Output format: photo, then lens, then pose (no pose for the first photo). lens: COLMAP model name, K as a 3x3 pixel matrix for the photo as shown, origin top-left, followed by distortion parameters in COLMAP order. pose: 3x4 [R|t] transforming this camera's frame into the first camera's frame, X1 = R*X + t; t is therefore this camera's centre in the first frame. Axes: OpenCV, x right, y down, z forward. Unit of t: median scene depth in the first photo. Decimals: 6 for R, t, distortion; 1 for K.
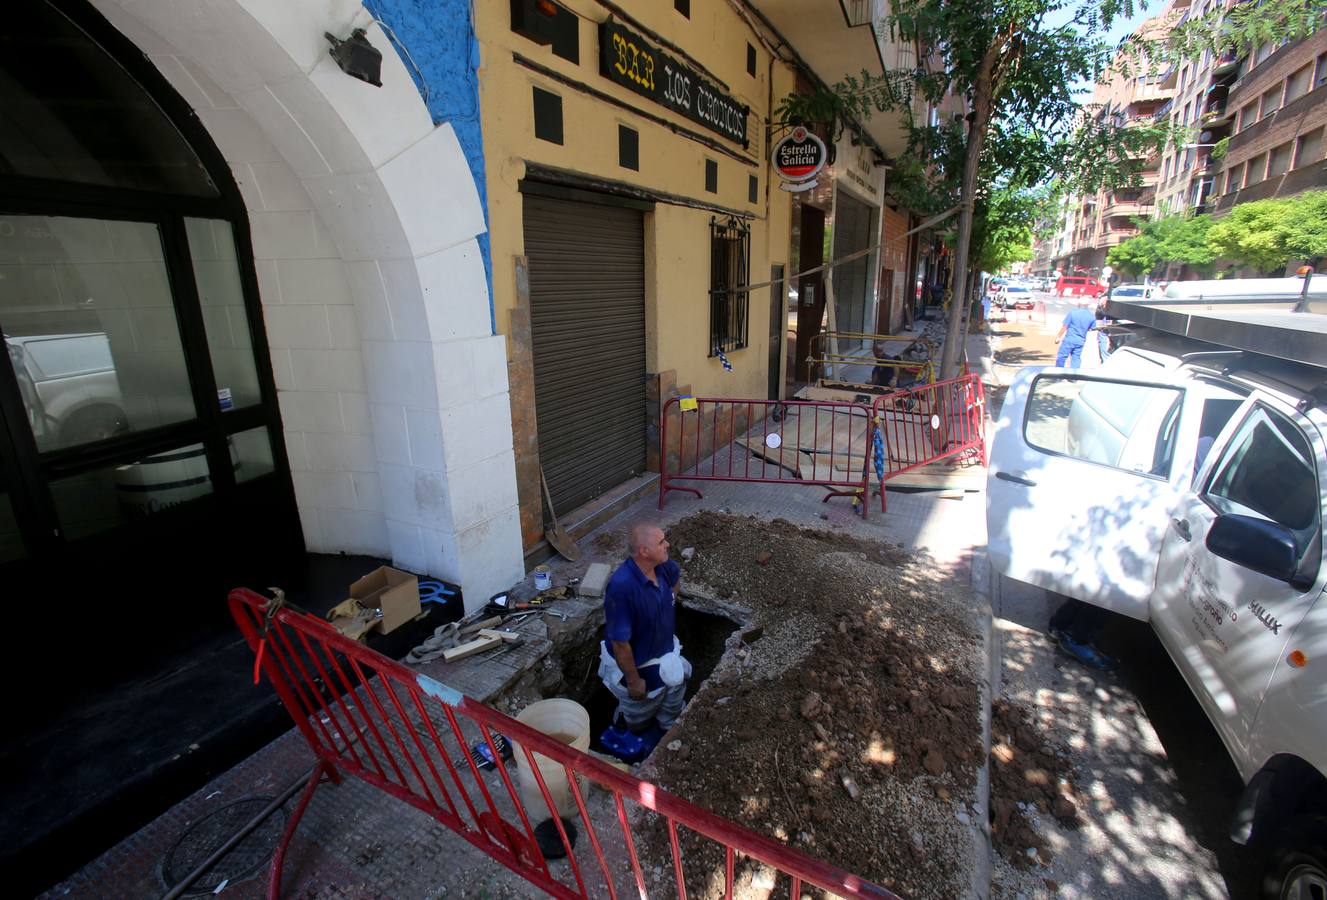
lens RADIAL K [[623.7, 0, 655.7], [0, 623.7, 444.9], [0, 0, 1]] dist [-0.033914, 0.005207]
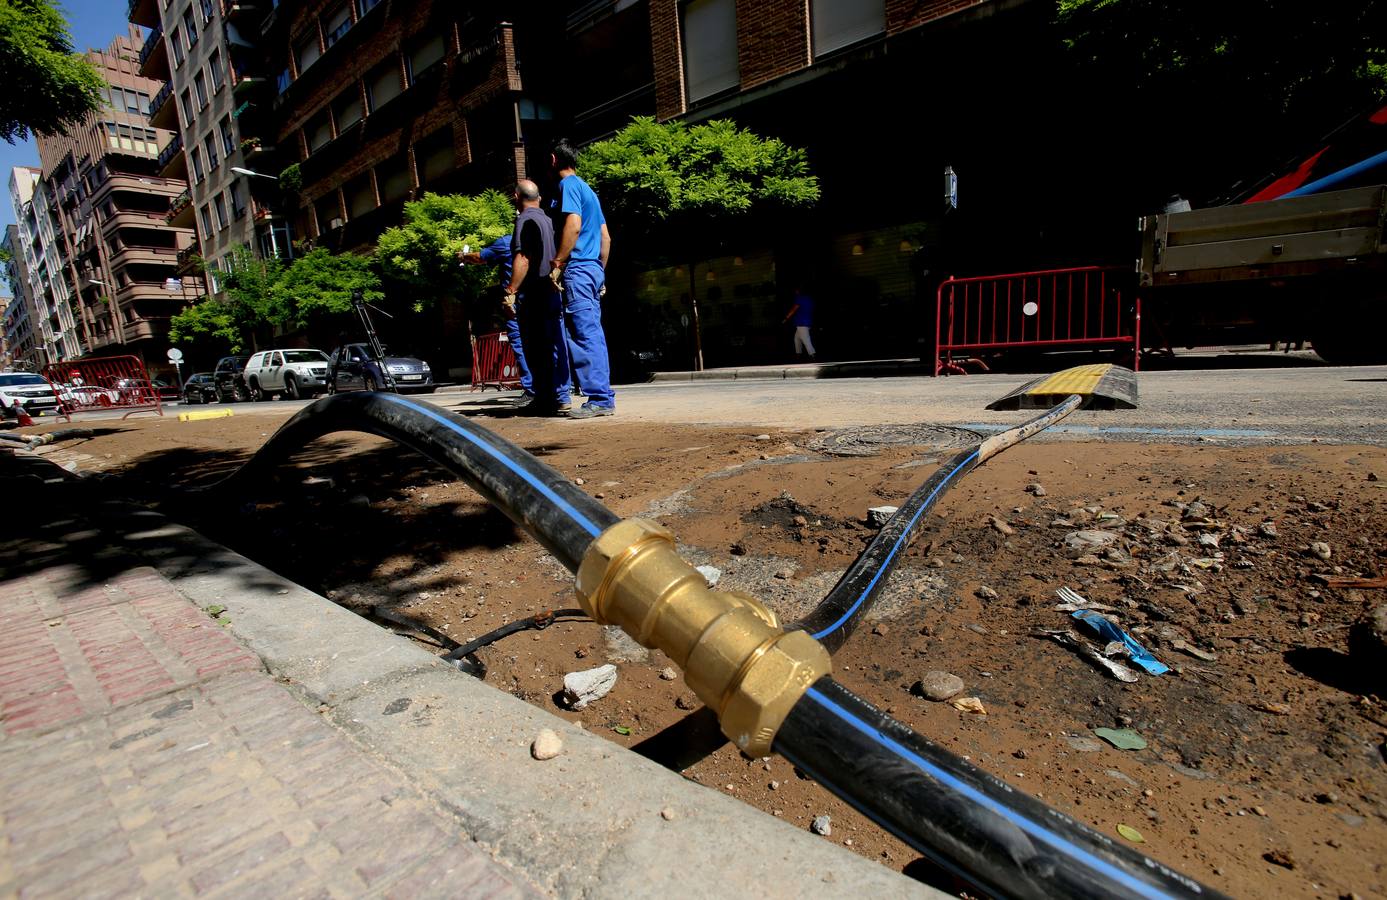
lens RADIAL K [[657.1, 0, 711.6], [0, 657.1, 469.7], [0, 0, 1]] dist [-0.057076, 0.019999]
pose [[0.206800, -0.167027, 0.964021, 1.031090], [0.314889, 0.944256, 0.096054, -0.293609], [-0.926326, 0.283695, 0.247867, 1.946805]]
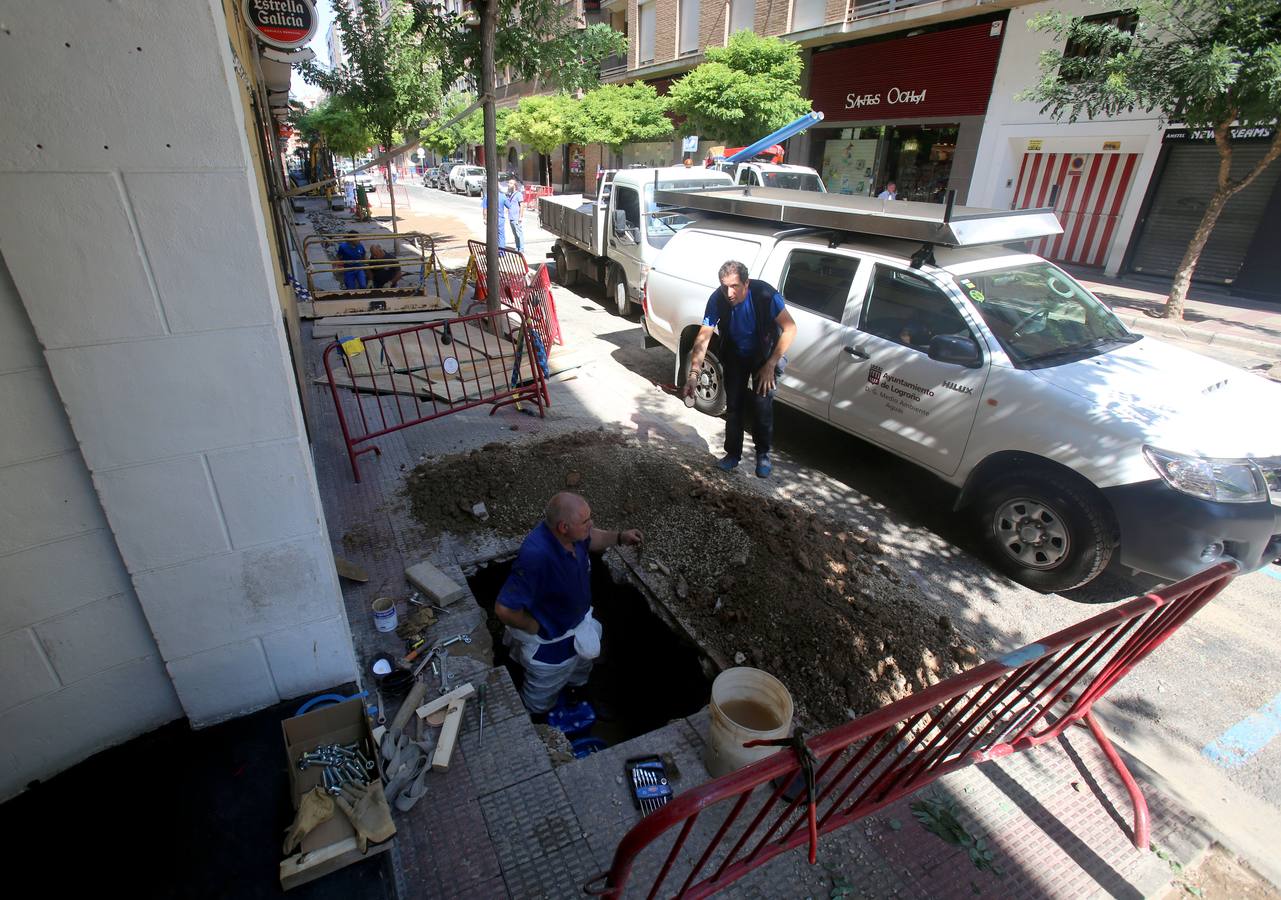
lens RADIAL K [[627.8, 0, 618.2], [0, 627.8, 441.1], [0, 0, 1]] dist [-0.048080, 0.002870]
pose [[0.589457, -0.323995, 0.739978, -0.259264], [0.195963, 0.946032, 0.258114, -0.062115], [-0.783670, -0.007139, 0.621136, 0.169052]]
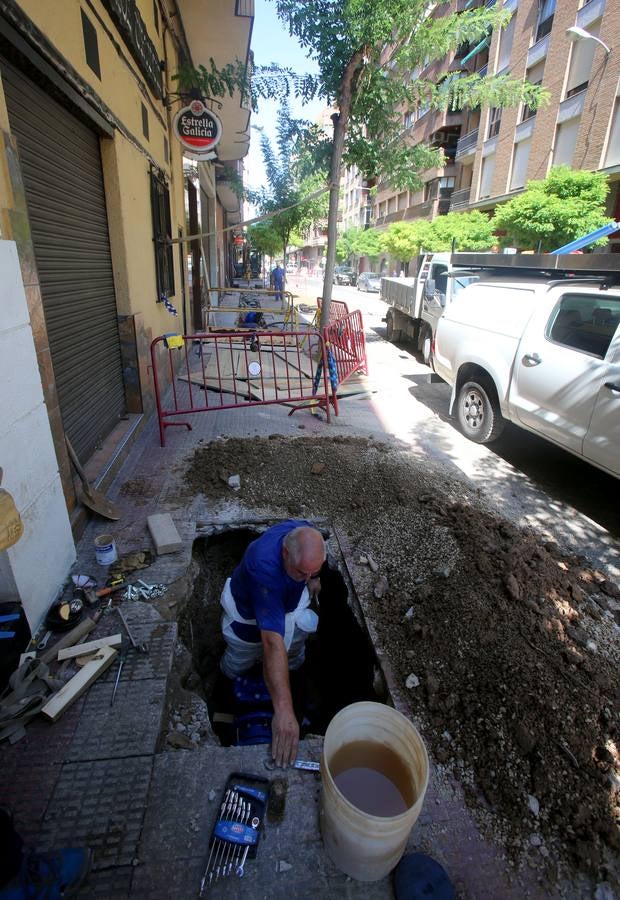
lens RADIAL K [[435.2, 0, 315.7], [0, 435.2, 424.0], [0, 0, 1]] dist [-0.044091, 0.010275]
pose [[0.808123, -0.166473, 0.564999, -0.130679], [0.112530, 0.985196, 0.129329, 0.001394], [-0.578165, -0.040934, 0.814892, 0.193866]]
